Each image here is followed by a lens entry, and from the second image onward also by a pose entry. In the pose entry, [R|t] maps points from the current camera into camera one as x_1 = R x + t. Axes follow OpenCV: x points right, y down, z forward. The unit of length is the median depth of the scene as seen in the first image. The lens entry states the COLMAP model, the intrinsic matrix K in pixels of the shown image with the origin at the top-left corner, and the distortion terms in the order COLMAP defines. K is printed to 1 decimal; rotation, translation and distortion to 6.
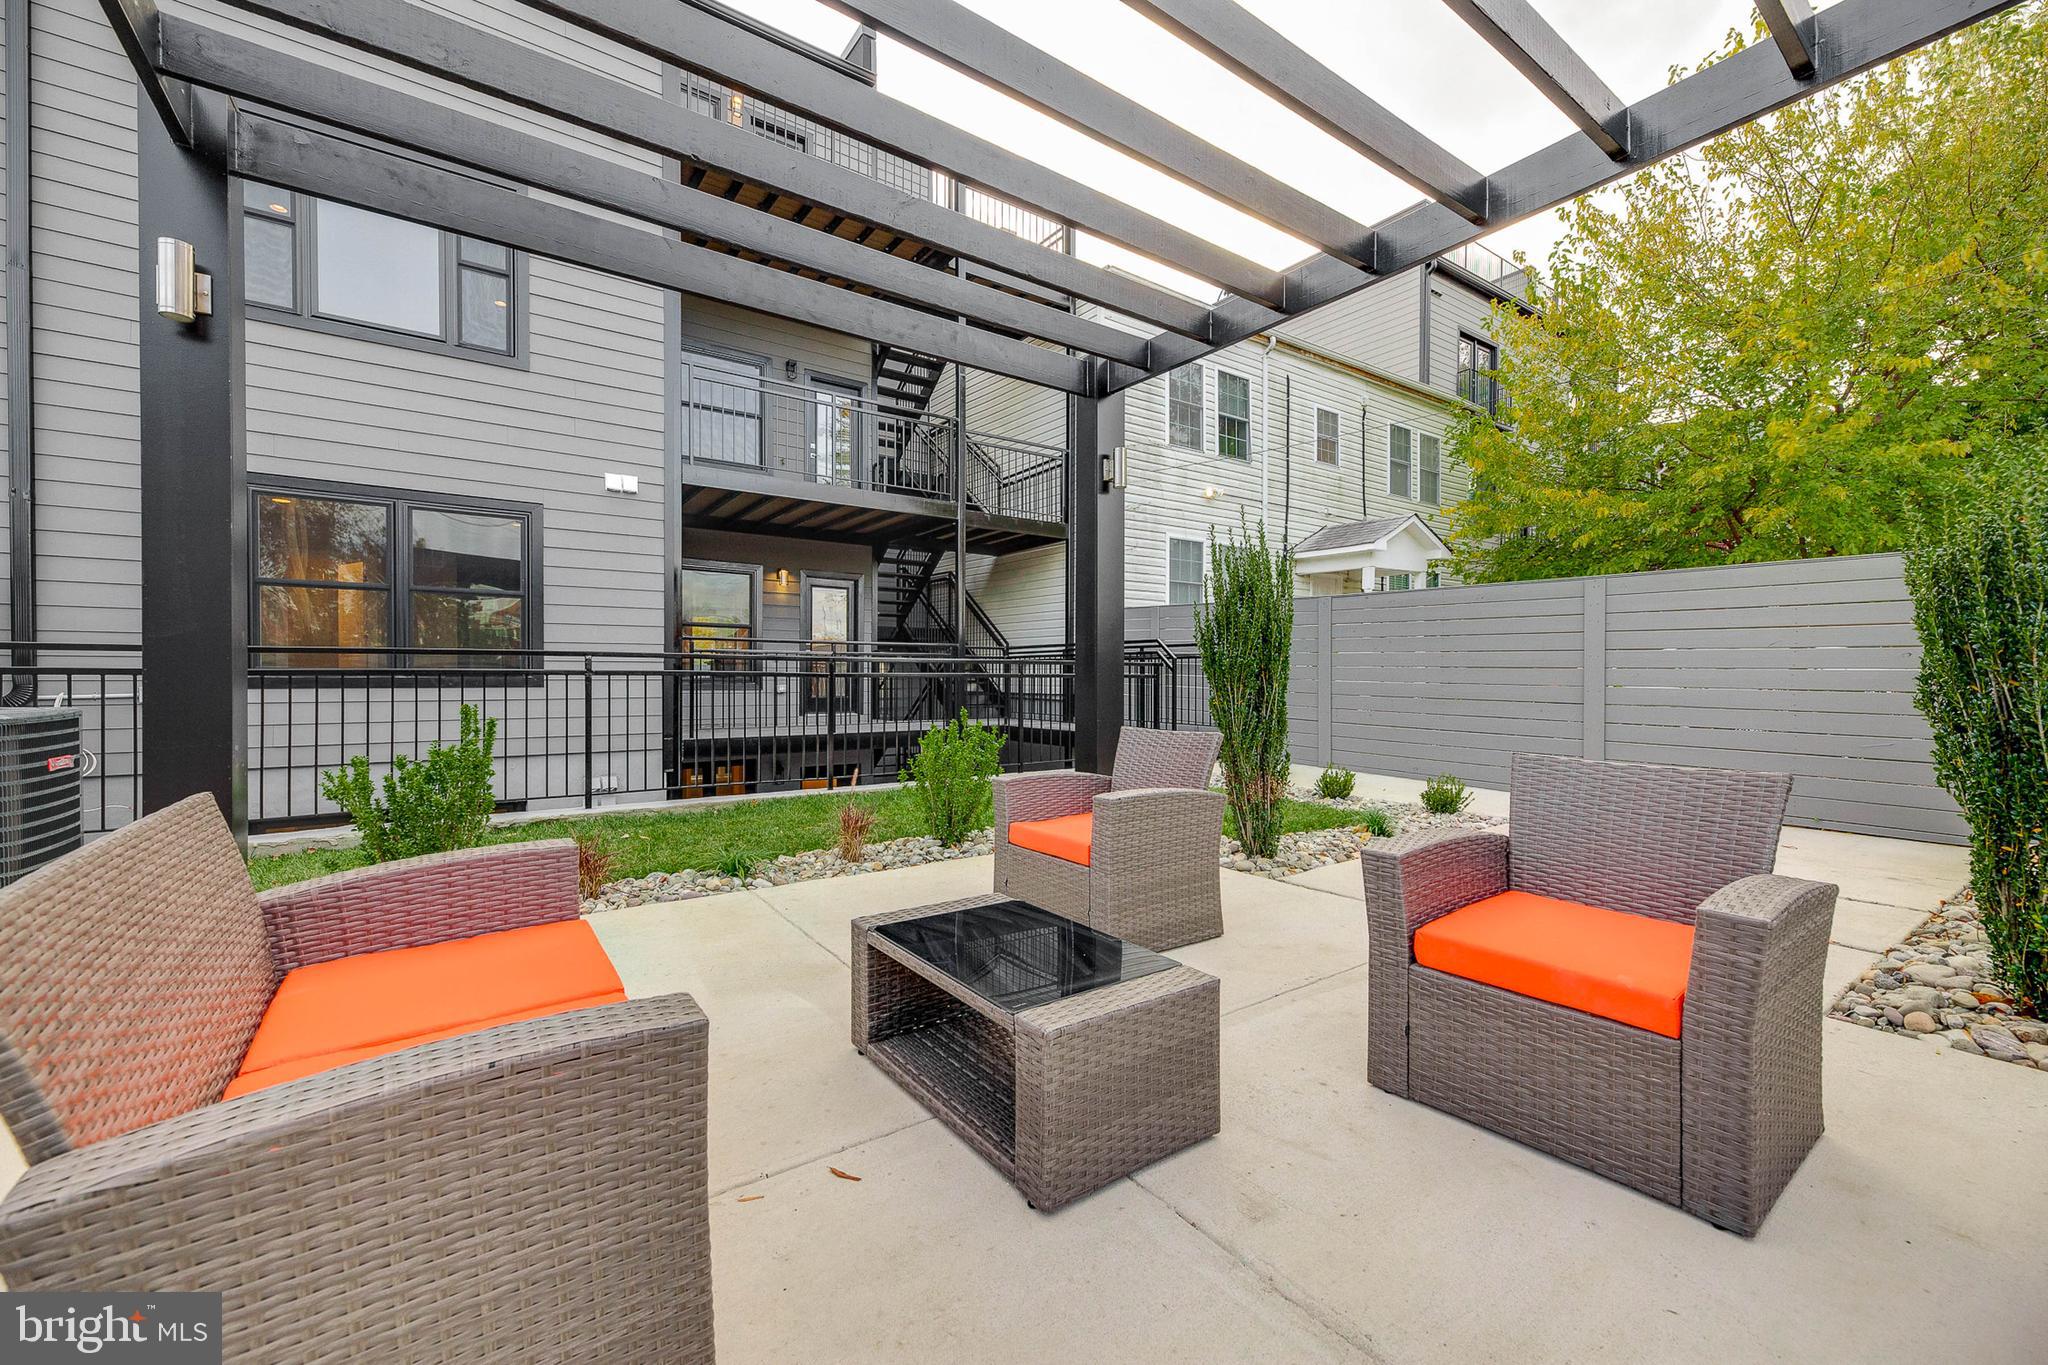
lens RADIAL K [[813.5, 0, 1024.0], [0, 813.5, 682.5], [0, 0, 1]] dist [0.006676, 0.000038]
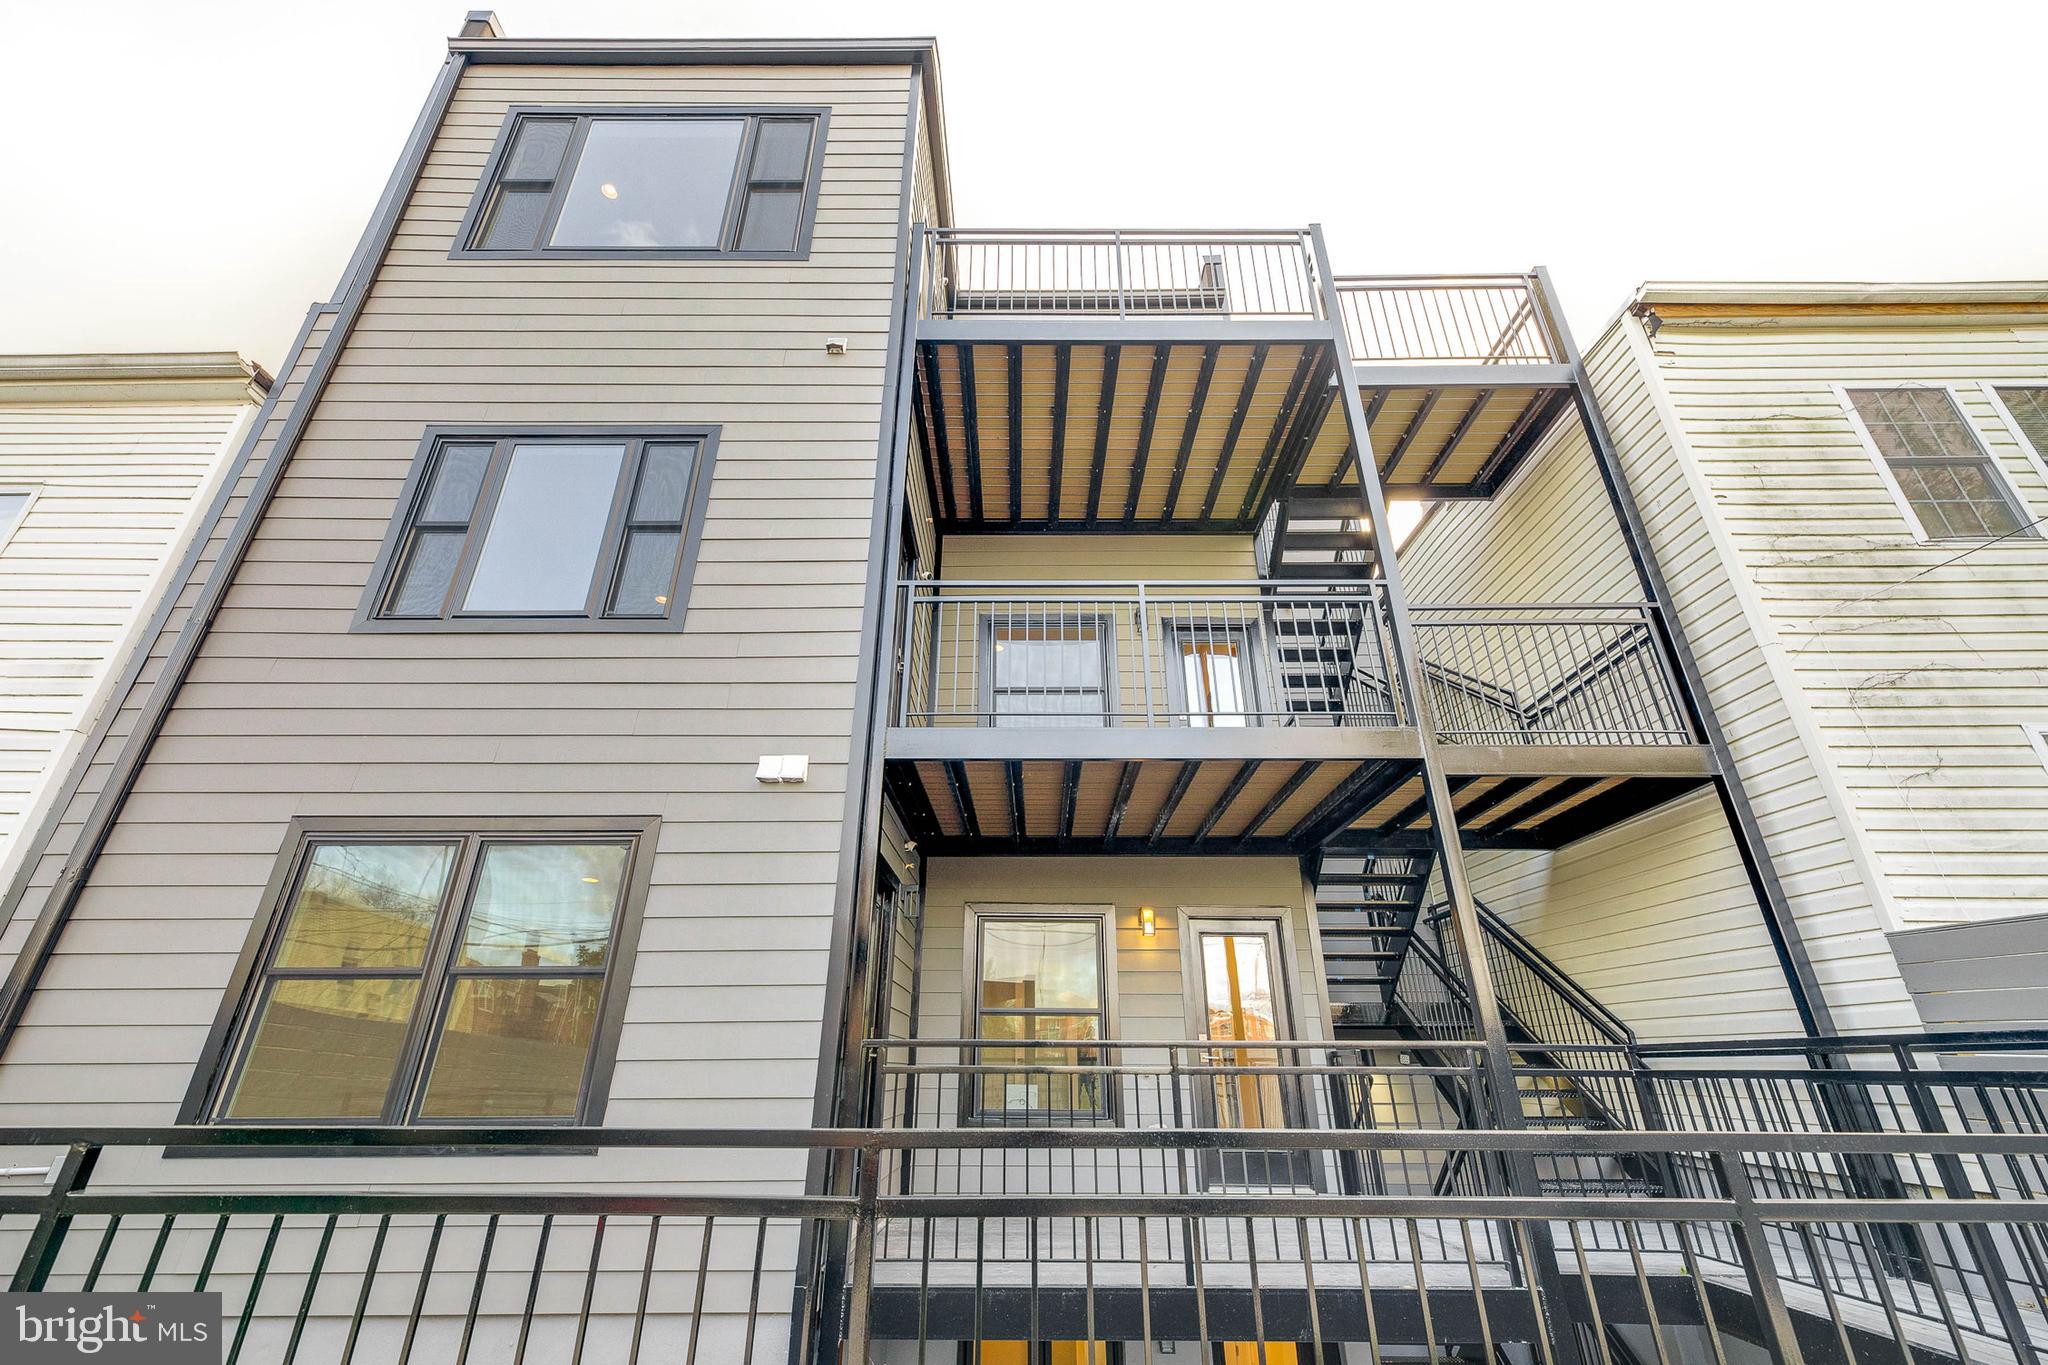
lens RADIAL K [[813.5, 0, 1024.0], [0, 813.5, 682.5], [0, 0, 1]] dist [0.006676, 0.000038]
pose [[0.817198, -0.245640, -0.521391, -0.011180], [-0.003536, 0.902478, -0.430721, -0.027460], [0.576346, 0.353828, 0.736635, 0.413859]]
